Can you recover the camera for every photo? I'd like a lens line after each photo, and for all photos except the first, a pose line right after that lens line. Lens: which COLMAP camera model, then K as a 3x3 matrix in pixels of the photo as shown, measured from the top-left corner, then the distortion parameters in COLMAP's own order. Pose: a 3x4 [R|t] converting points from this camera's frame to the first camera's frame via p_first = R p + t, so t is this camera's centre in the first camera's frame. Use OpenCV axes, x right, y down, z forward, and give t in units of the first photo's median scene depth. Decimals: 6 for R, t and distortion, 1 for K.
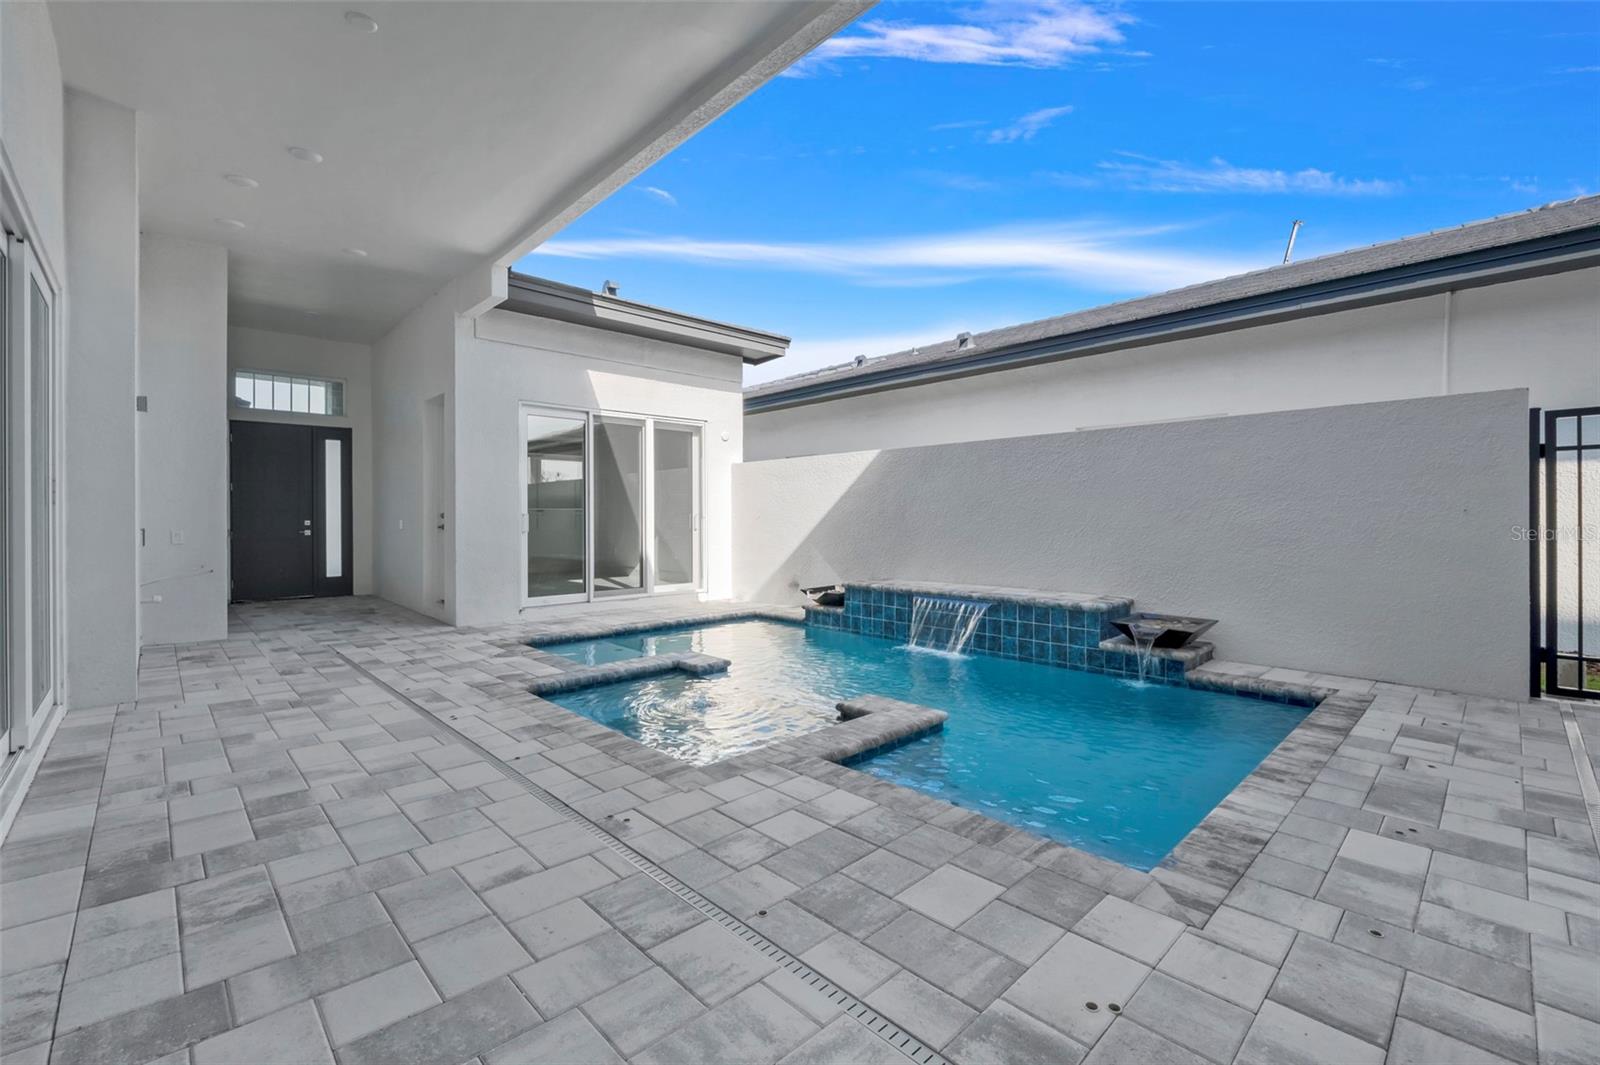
lens RADIAL K [[685.3, 0, 795.6], [0, 685.3, 521.7], [0, 0, 1]] dist [-0.009122, -0.000392]
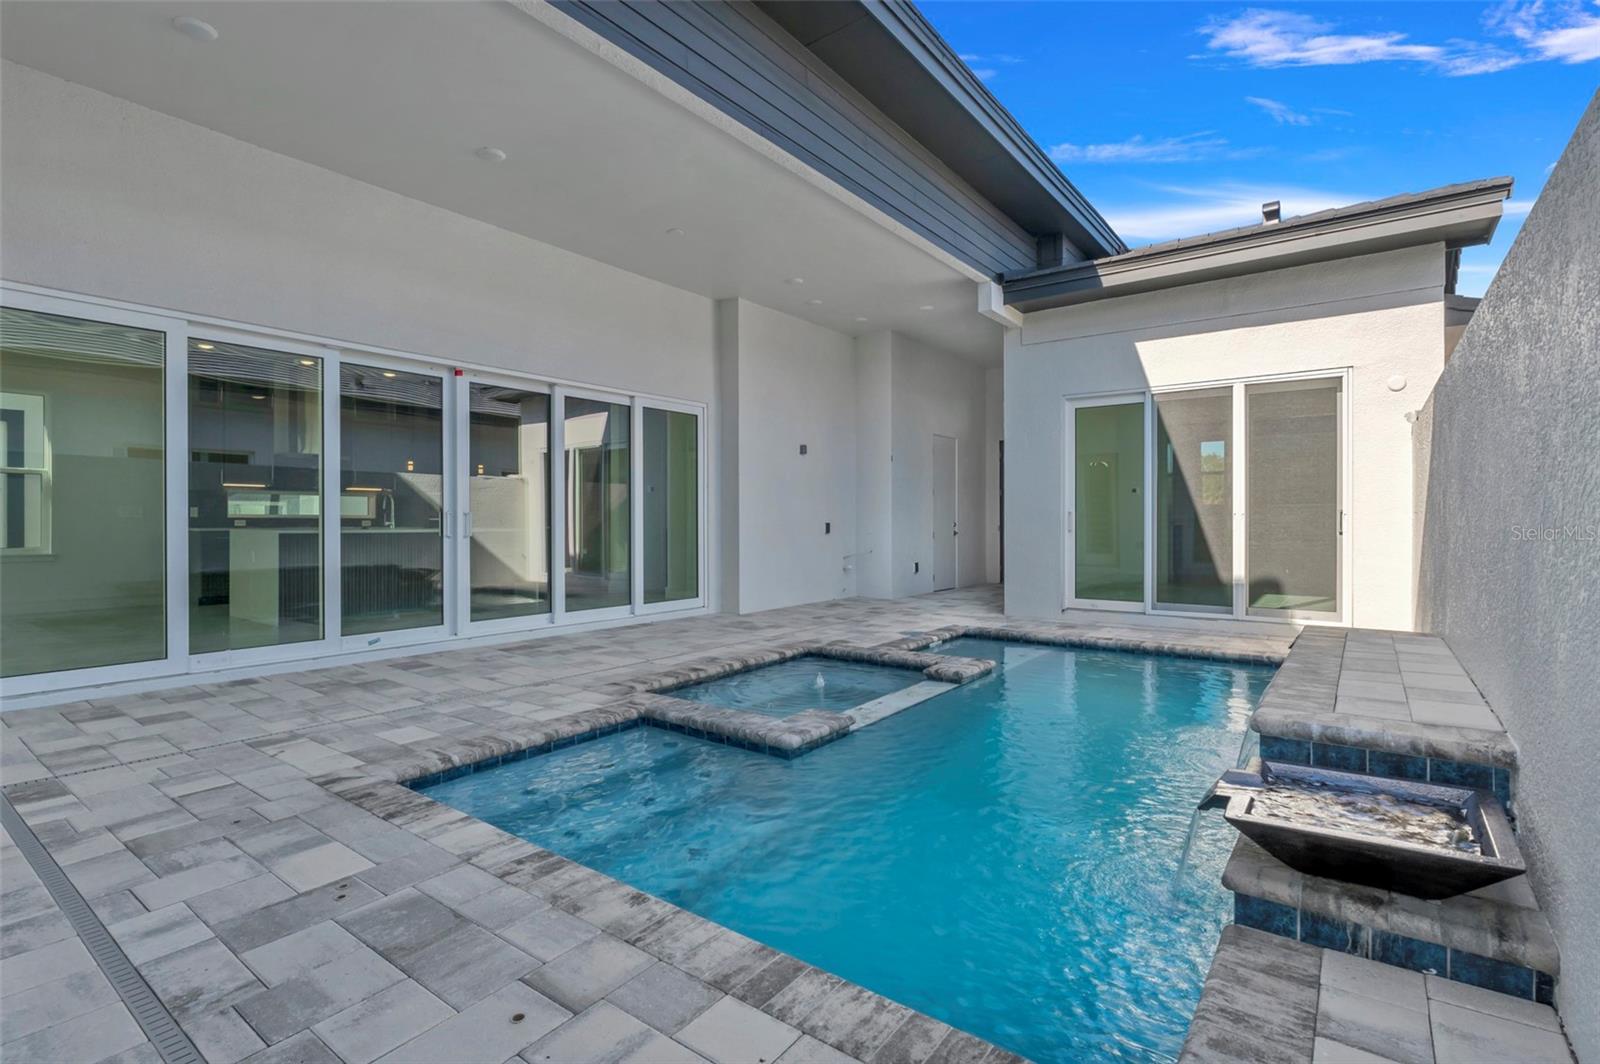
lens RADIAL K [[752.8, 0, 792.3], [0, 752.8, 522.8], [0, 0, 1]] dist [0.003784, -0.000219]
pose [[0.165469, 0.010502, -0.986159, 0.675086], [-0.005569, 0.999937, 0.009714, -0.003314], [0.986199, 0.003884, 0.165517, 0.493349]]
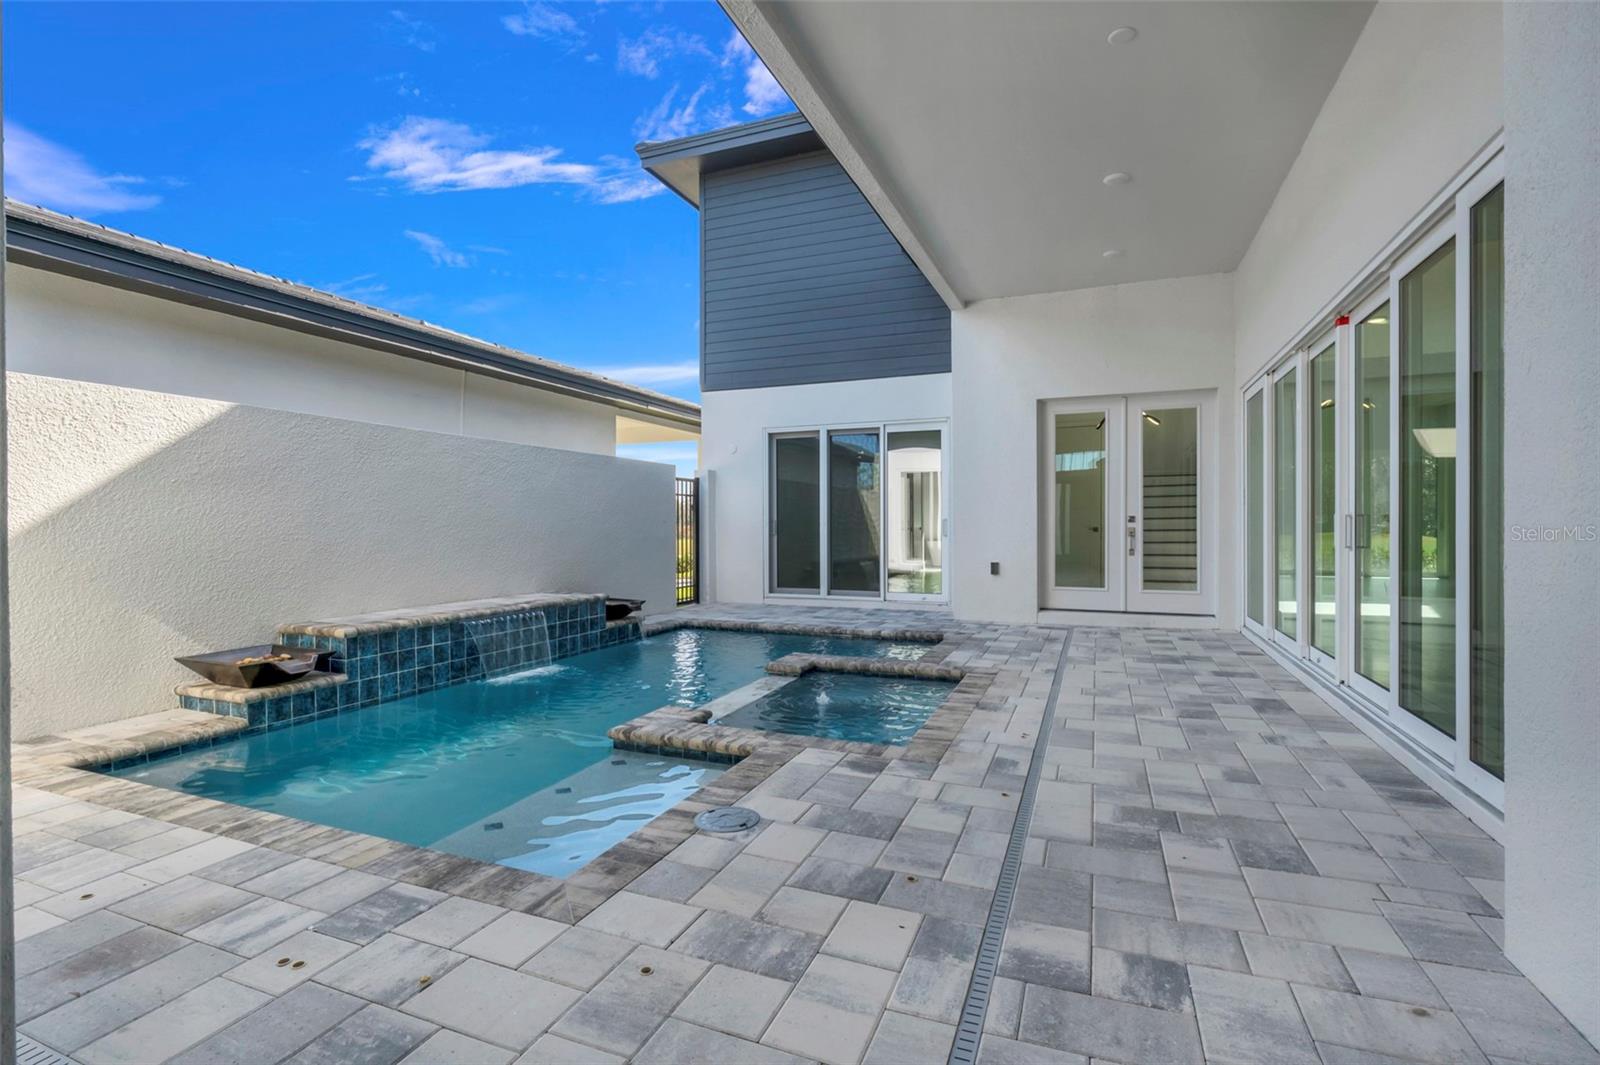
lens RADIAL K [[736.3, 0, 800.0], [0, 736.3, 532.5], [0, 0, 1]] dist [0.000305, -0.000055]
pose [[-0.415148, -0.002998, 0.909749, -0.730443], [0.008466, 0.999939, 0.007158, 0.001655], [-0.909714, 0.010673, -0.415097, 0.960948]]
